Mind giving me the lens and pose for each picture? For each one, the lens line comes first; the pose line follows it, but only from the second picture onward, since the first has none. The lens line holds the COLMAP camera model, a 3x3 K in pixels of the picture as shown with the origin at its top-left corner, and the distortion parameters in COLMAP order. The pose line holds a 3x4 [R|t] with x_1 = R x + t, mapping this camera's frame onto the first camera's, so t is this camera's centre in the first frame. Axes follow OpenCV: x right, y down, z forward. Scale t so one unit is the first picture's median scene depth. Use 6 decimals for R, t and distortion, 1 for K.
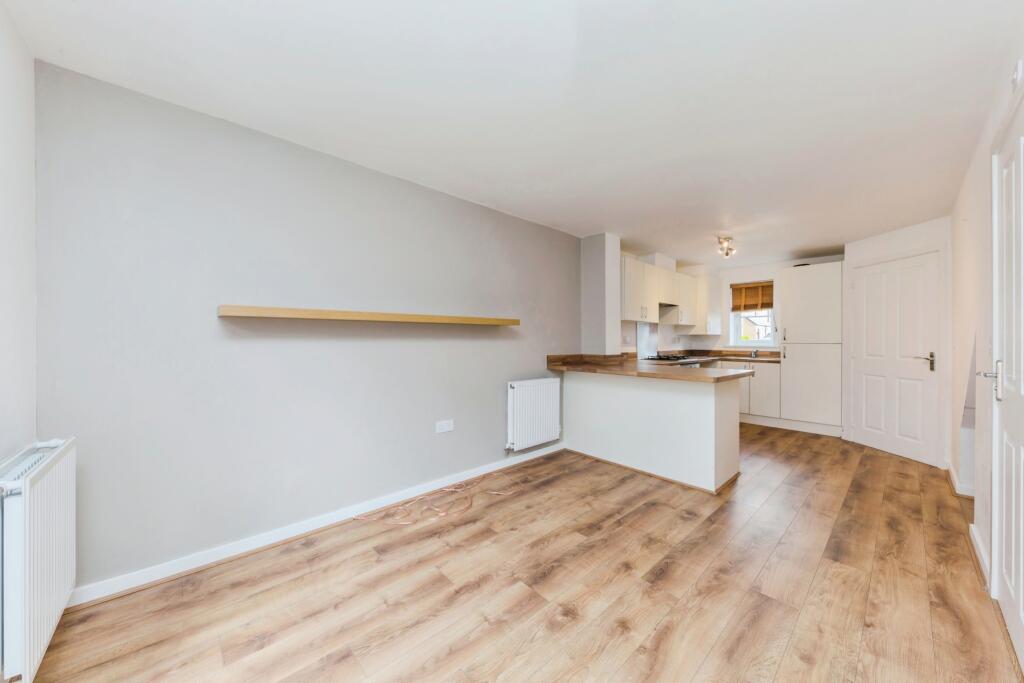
lens RADIAL K [[360.3, 0, 513.3], [0, 360.3, 341.7], [0, 0, 1]] dist [0.000414, -0.000653]
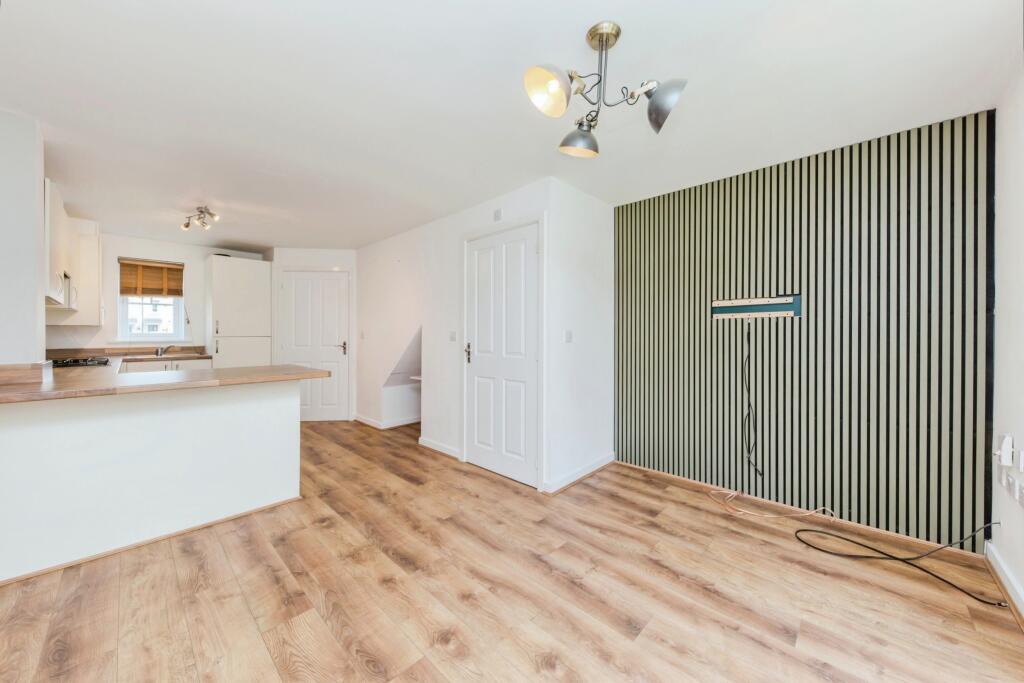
lens RADIAL K [[360.3, 0, 534.8], [0, 360.3, 332.1], [0, 0, 1]] dist [0.000414, -0.000653]
pose [[-0.095853, 0.001100, 0.995395, -0.470809], [0.006161, 0.999981, -0.000512, -0.003805], [-0.995376, 0.006084, -0.095858, 0.531852]]
